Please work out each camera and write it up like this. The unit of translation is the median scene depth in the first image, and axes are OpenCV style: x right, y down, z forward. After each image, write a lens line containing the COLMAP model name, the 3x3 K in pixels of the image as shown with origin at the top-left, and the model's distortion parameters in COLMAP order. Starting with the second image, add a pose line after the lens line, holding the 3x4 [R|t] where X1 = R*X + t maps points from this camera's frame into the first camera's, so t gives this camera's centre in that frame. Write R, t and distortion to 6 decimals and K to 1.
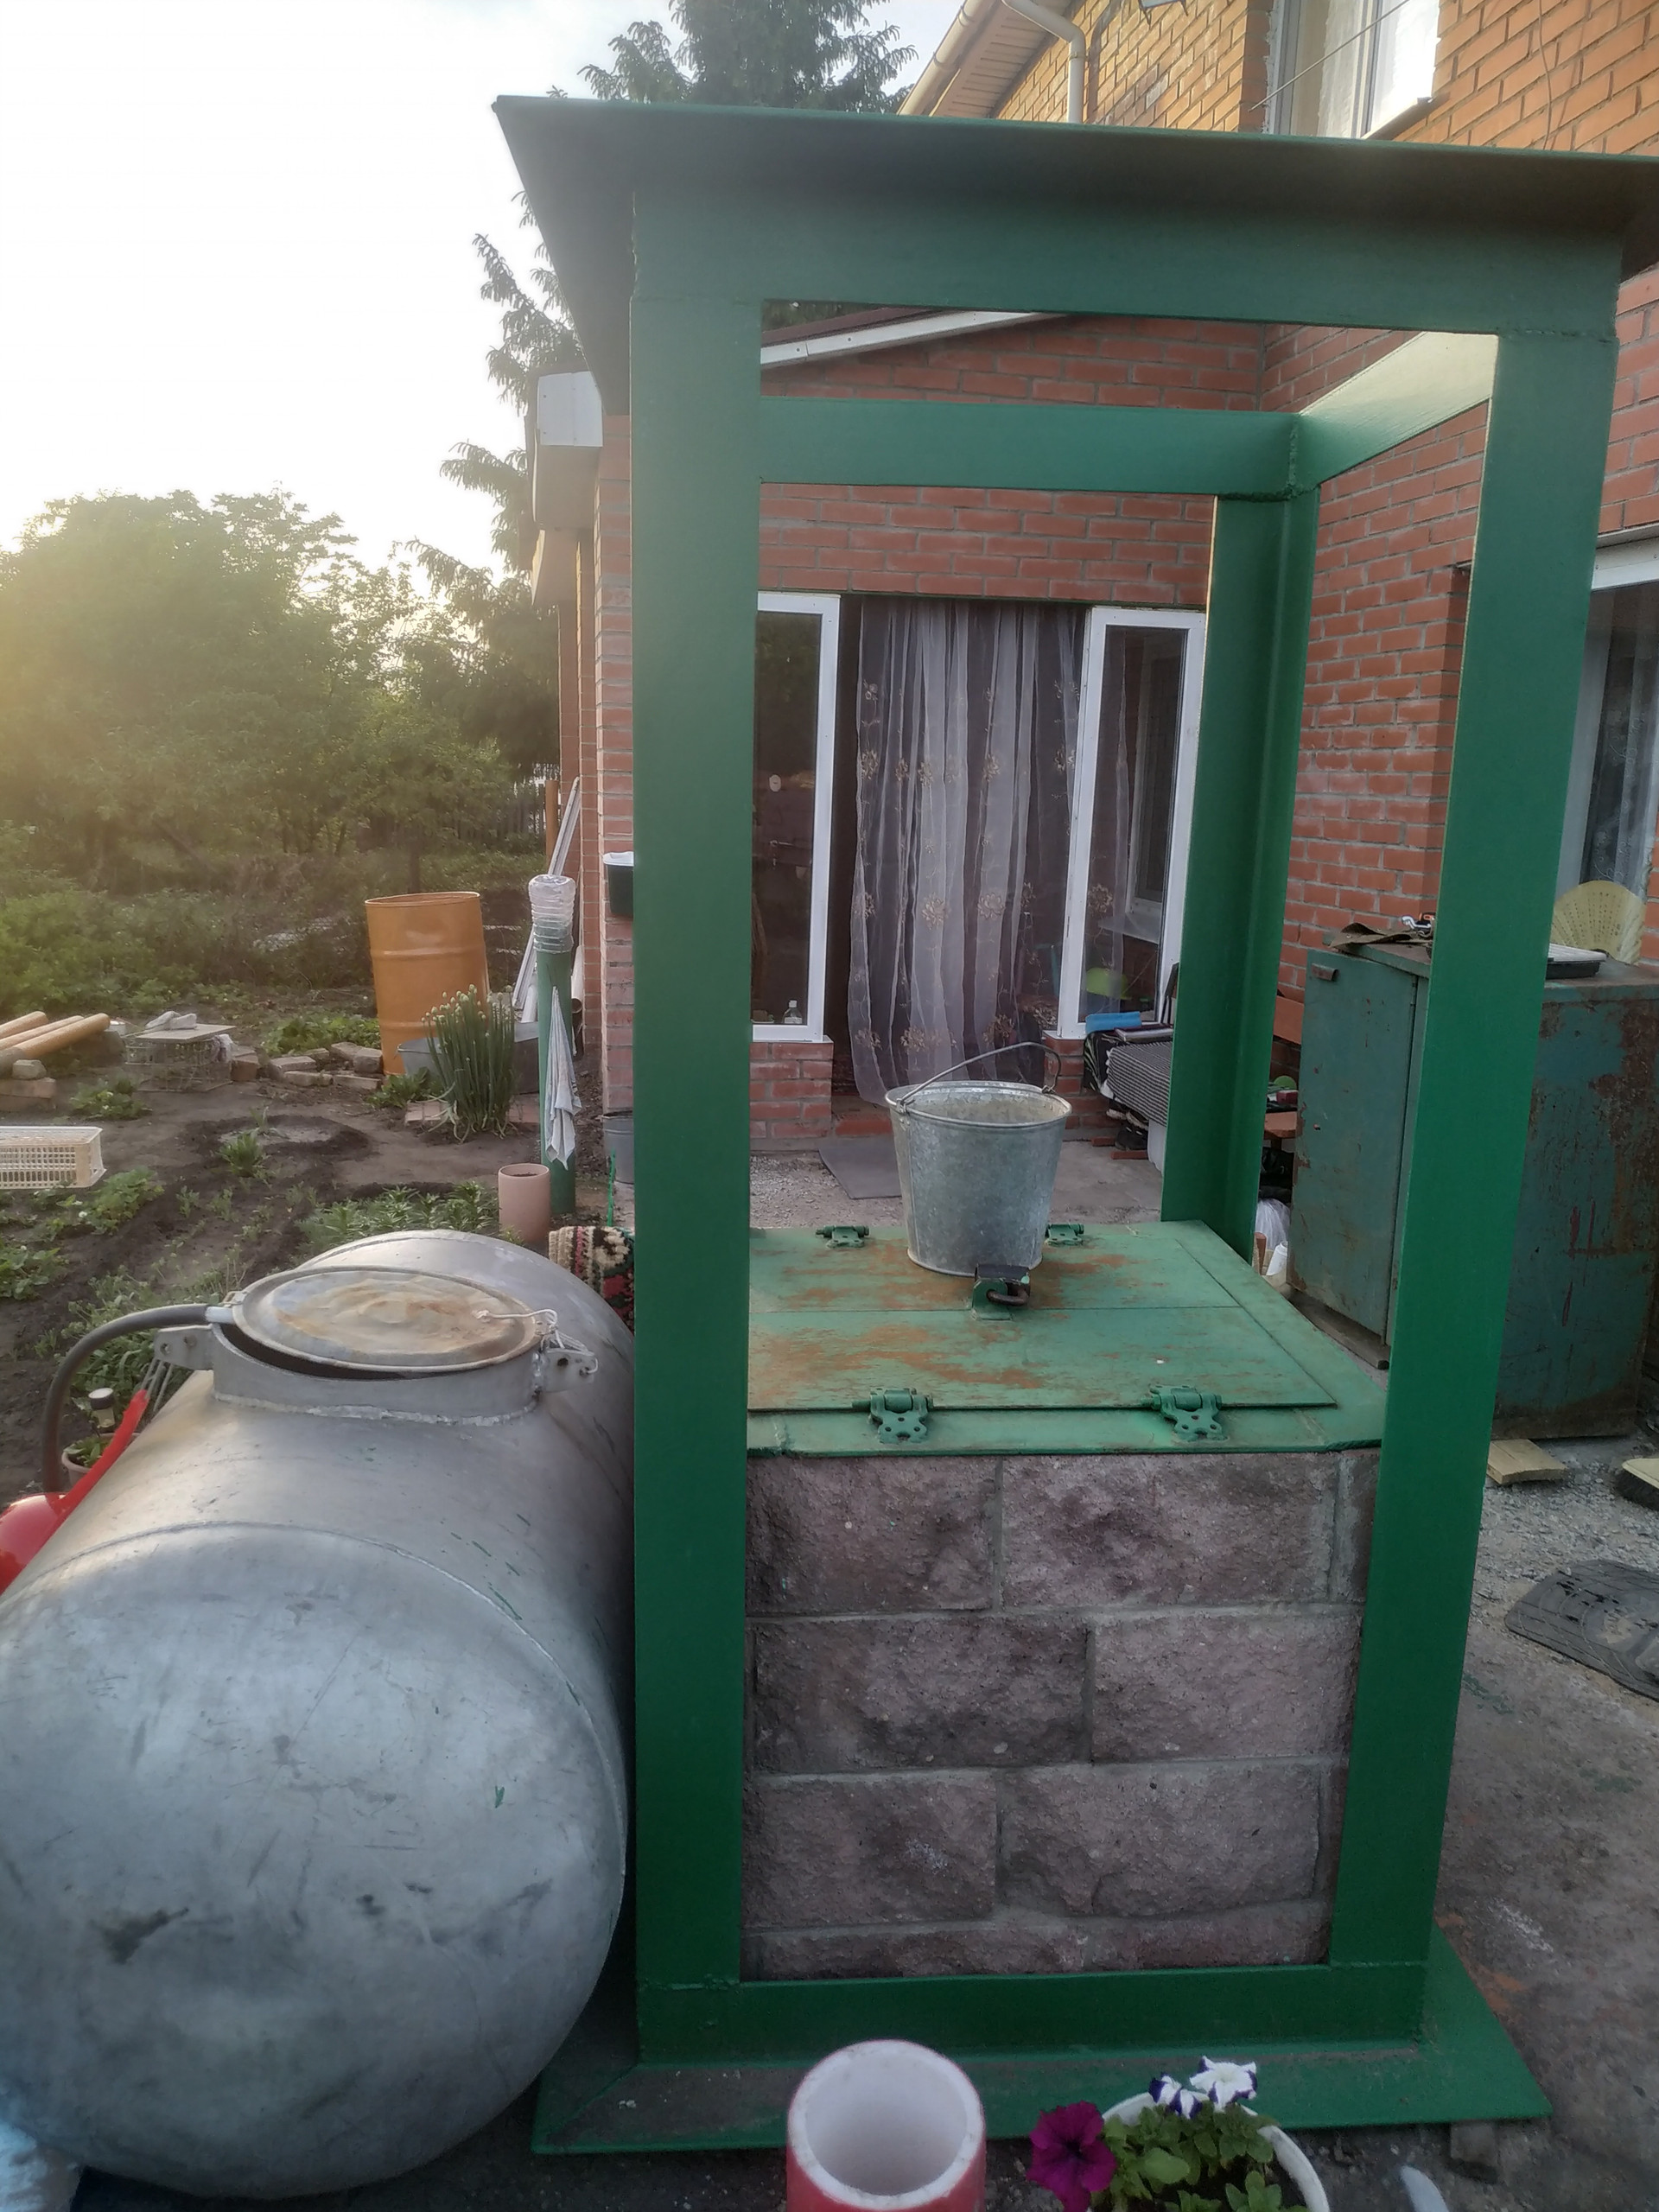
lens RADIAL K [[1615.0, 0, 817.6], [0, 1615.0, 1138.6], [0, 0, 1]] dist [0.018911, -0.028197]
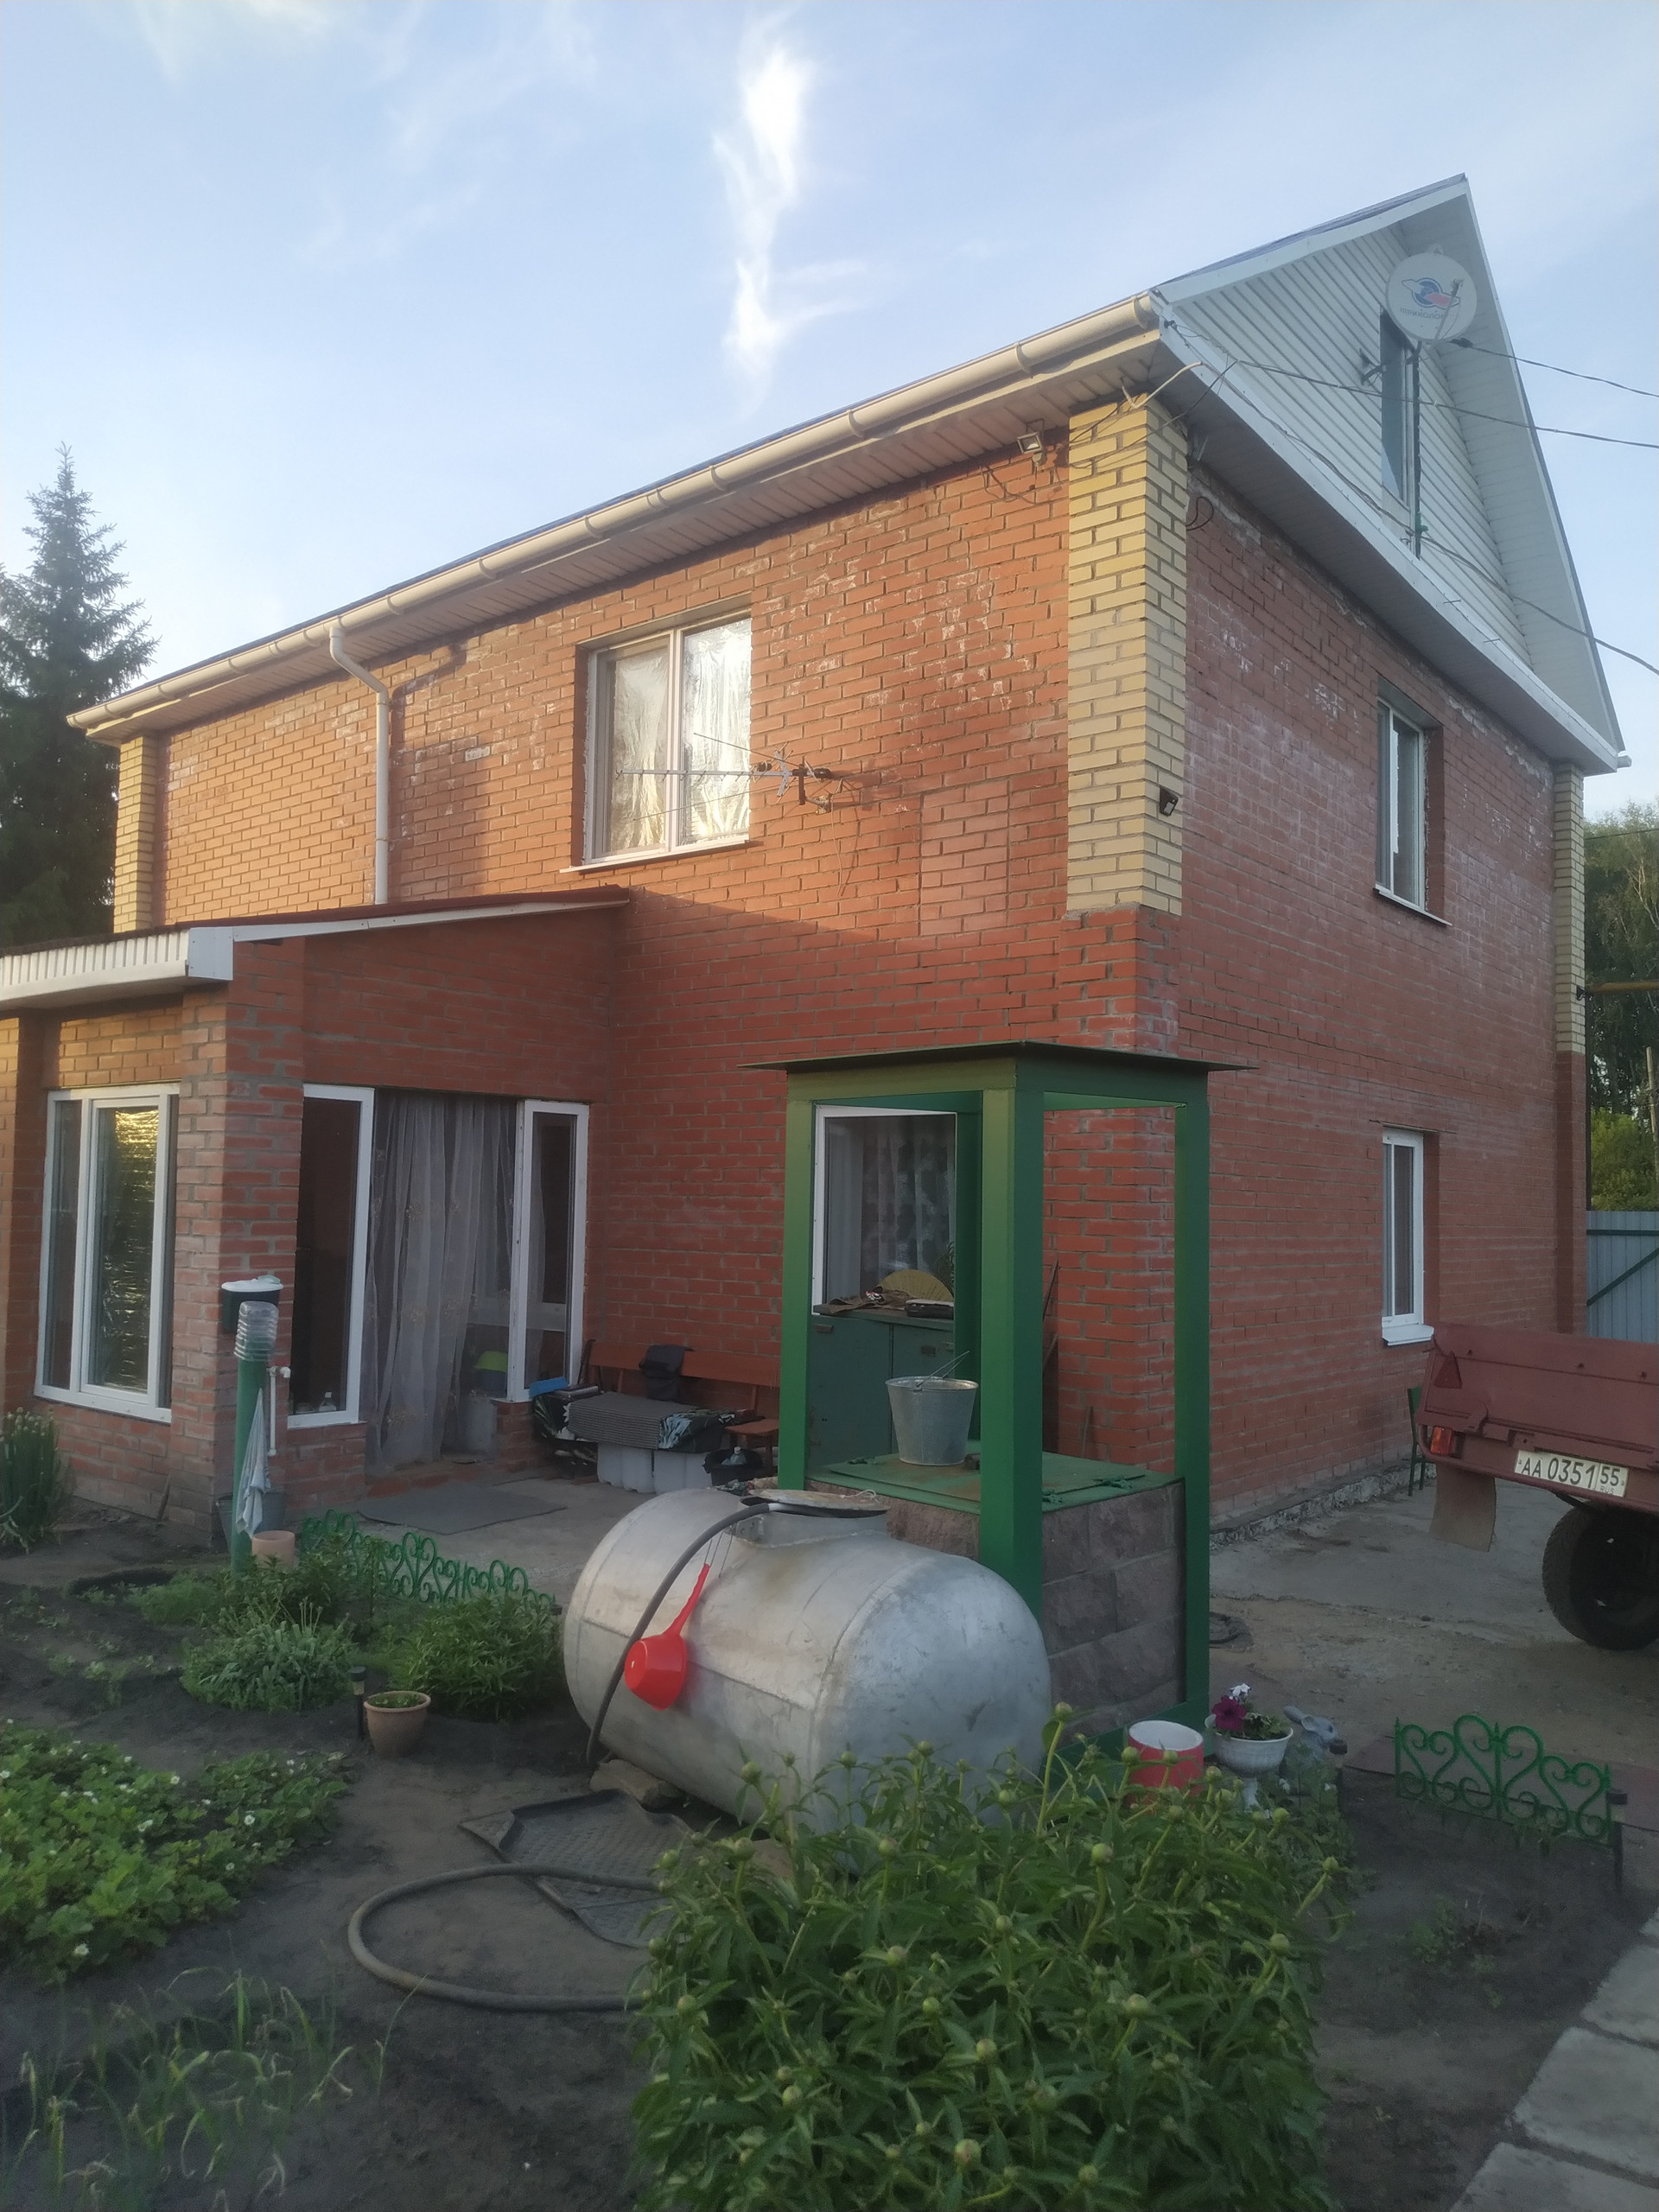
lens RADIAL K [[1615.0, 0, 820.1], [0, 1615.0, 1128.6], [0, 0, 1]] dist [0.018911, -0.028197]
pose [[0.761167, 0.012363, 0.648438, -0.581679], [0.149009, 0.969738, -0.193403, 0.017004], [-0.631206, 0.243835, 0.736290, -0.233117]]
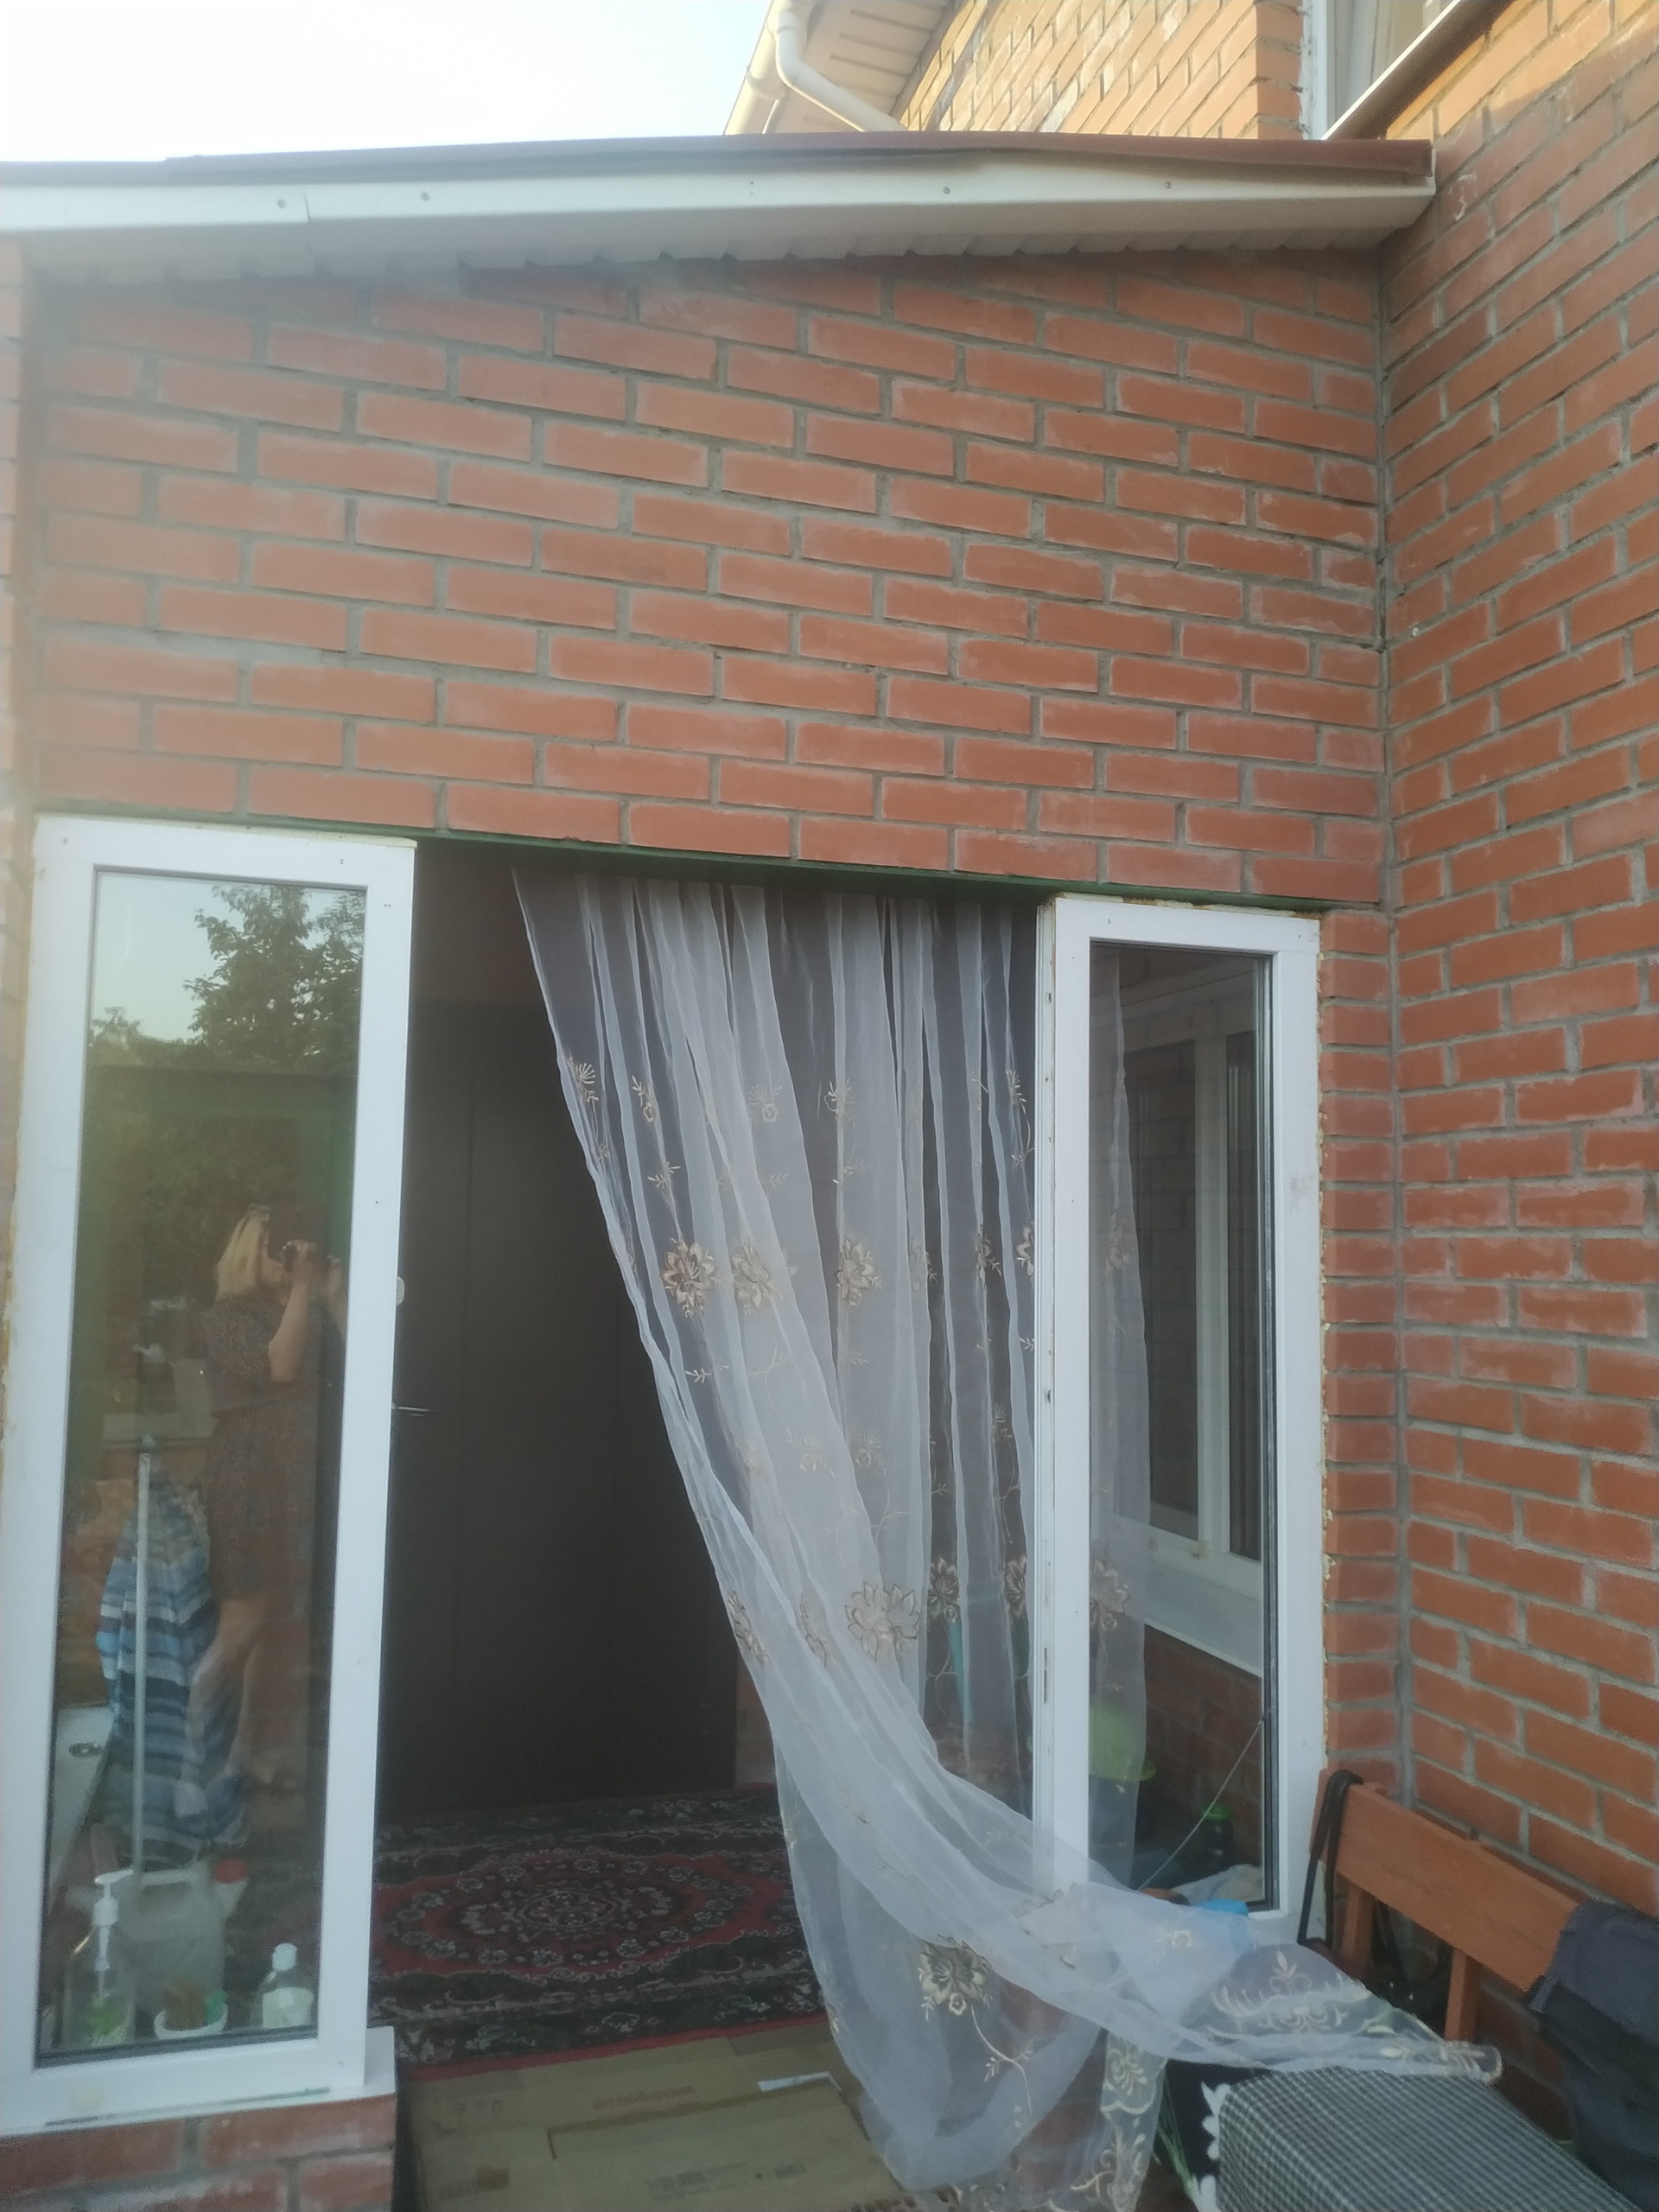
lens RADIAL K [[1615.0, 0, 821.8], [0, 1615.0, 1114.7], [0, 0, 1]] dist [0.018911, -0.028197]
pose [[0.992167, -0.004278, 0.124843, 0.059961], [0.041404, 0.954181, -0.296353, -0.158817], [-0.117855, 0.299201, 0.946884, 0.648129]]
